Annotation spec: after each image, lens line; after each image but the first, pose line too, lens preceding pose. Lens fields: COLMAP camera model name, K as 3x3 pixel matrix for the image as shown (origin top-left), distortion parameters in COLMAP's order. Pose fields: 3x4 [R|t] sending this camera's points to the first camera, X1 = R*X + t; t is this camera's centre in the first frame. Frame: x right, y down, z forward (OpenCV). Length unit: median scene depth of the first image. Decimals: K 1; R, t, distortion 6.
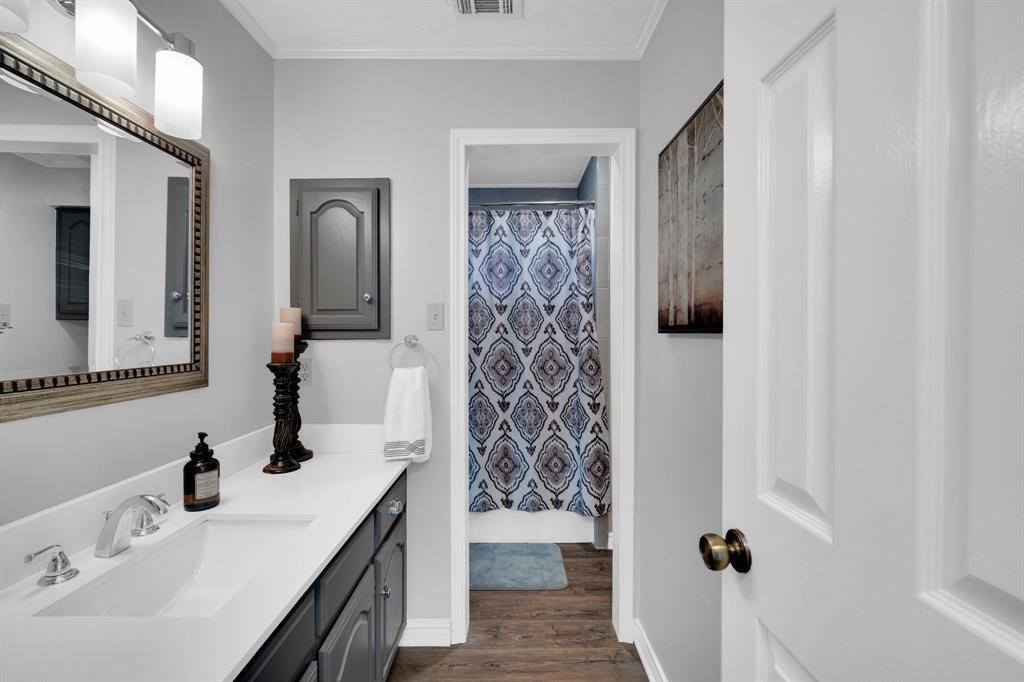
lens RADIAL K [[456.7, 0, 521.0], [0, 456.7, 335.5], [0, 0, 1]] dist [0.000205, 0.001508]
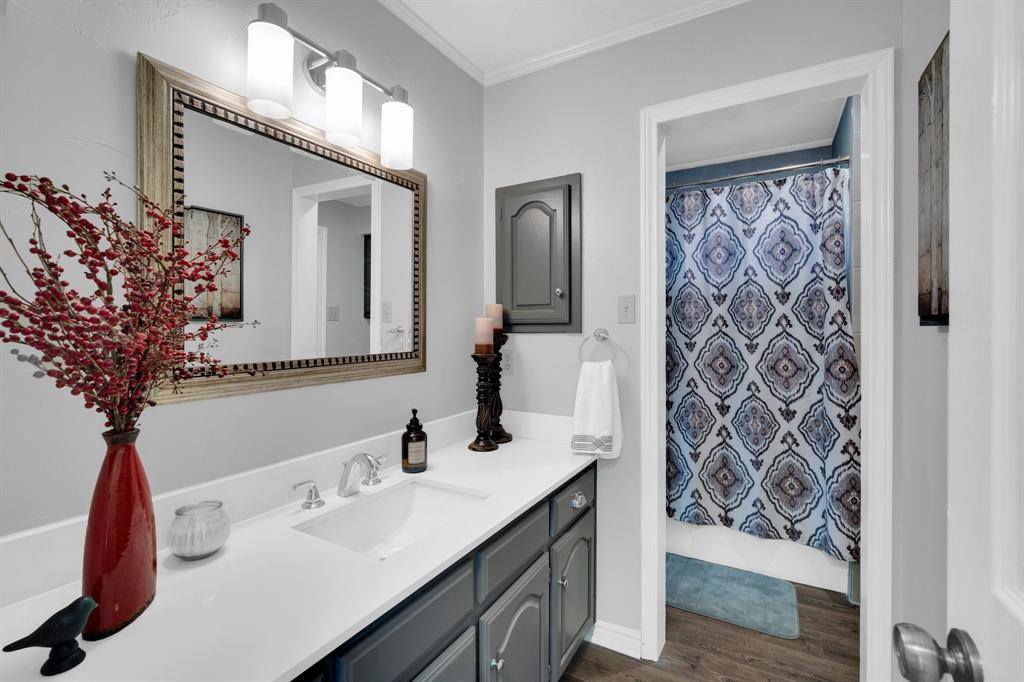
lens RADIAL K [[461.8, 0, 512.9], [0, 461.8, 328.6], [0, 0, 1]] dist [-0.002677, 0.000736]
pose [[0.864186, -0.000488, -0.503172, 0.096610], [0.000072, 1.000000, -0.000846, -0.000218], [0.503172, 0.000695, 0.864186, 0.046962]]
